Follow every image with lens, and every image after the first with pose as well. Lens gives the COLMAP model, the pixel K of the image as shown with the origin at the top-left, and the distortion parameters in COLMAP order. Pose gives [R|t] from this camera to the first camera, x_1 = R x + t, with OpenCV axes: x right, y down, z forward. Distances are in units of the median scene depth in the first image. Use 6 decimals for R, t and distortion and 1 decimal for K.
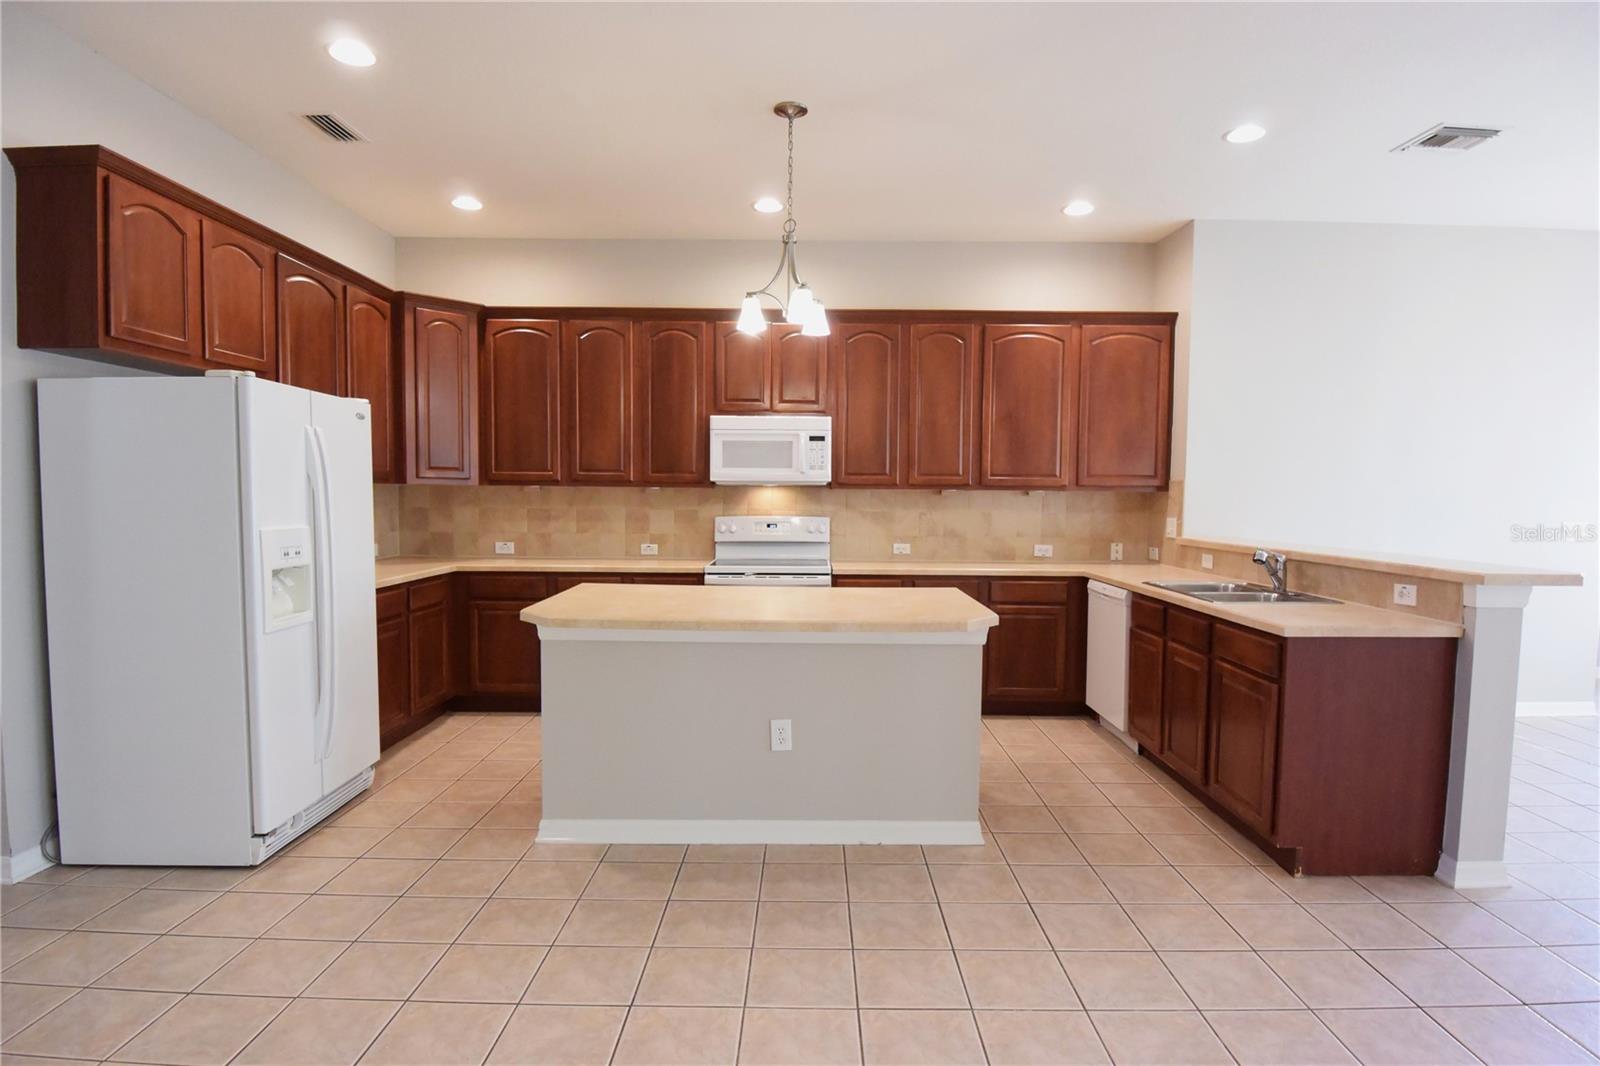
lens RADIAL K [[840.9, 0, 798.0], [0, 840.9, 532.9], [0, 0, 1]] dist [-0.015249, -0.011673]
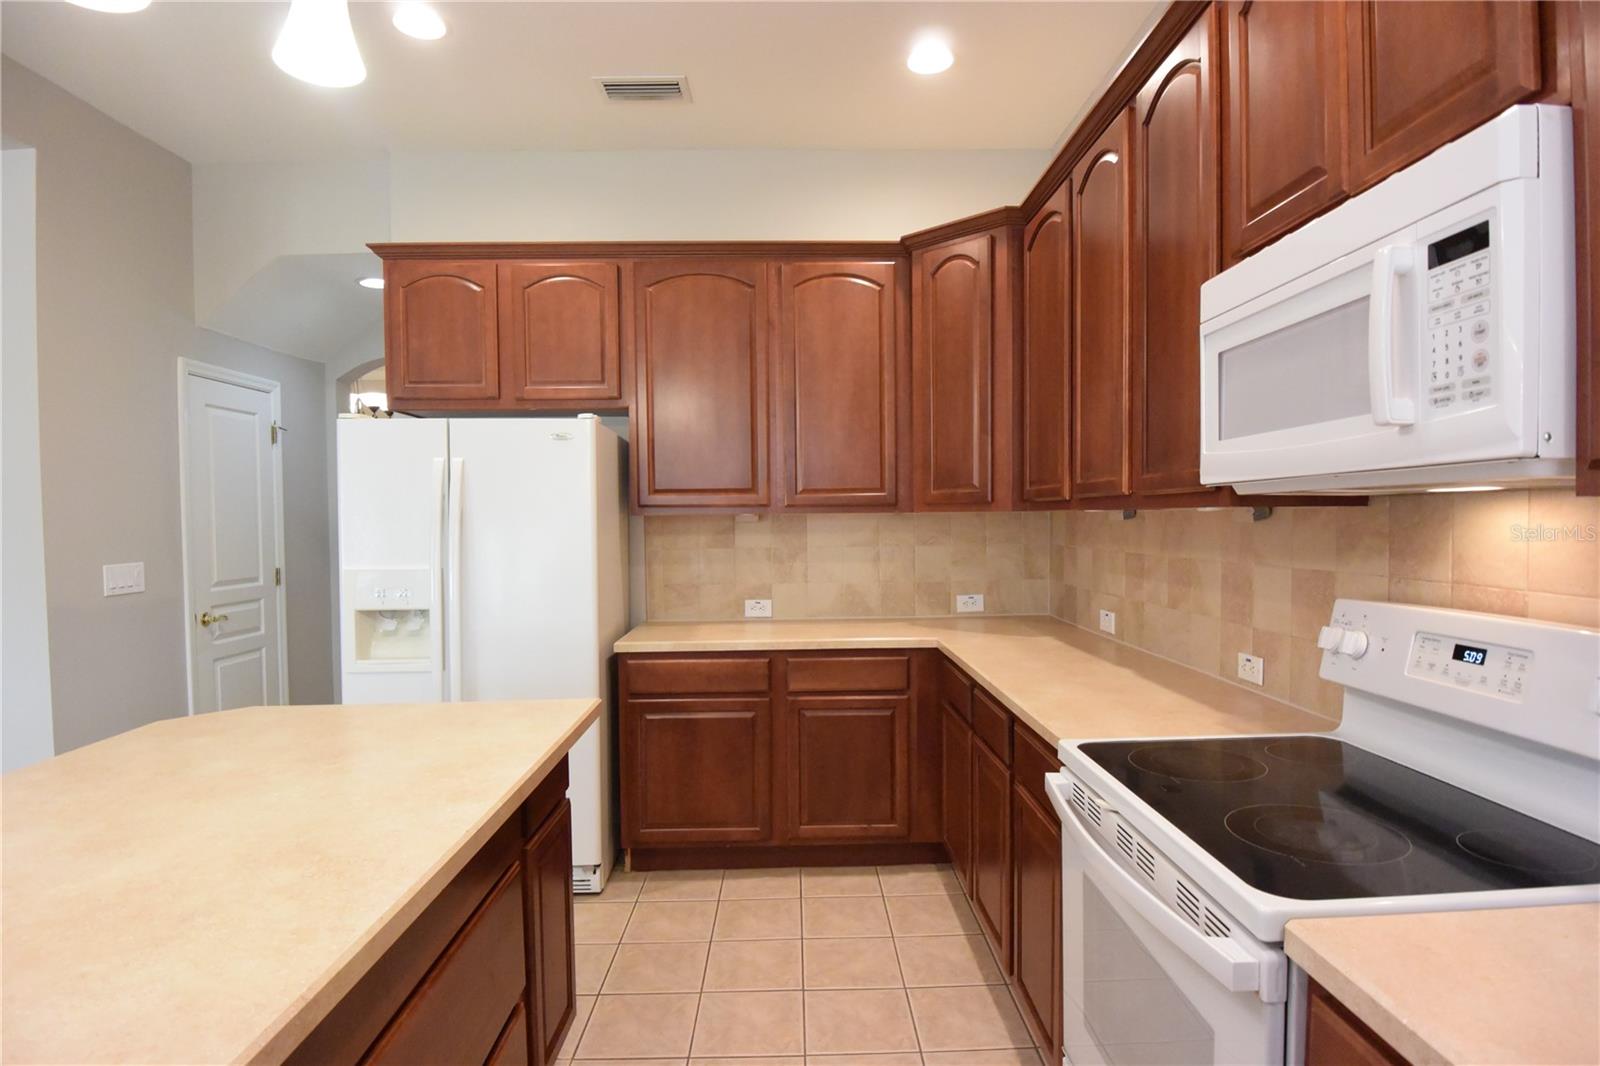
lens RADIAL K [[840.9, 0, 792.6], [0, 840.9, 540.3], [0, 0, 1]] dist [-0.015249, -0.011673]
pose [[0.018733, 0.019243, -0.999639, 0.212325], [-0.036969, 0.999144, 0.018541, -0.040595], [0.999141, 0.036608, 0.019428, 0.835456]]
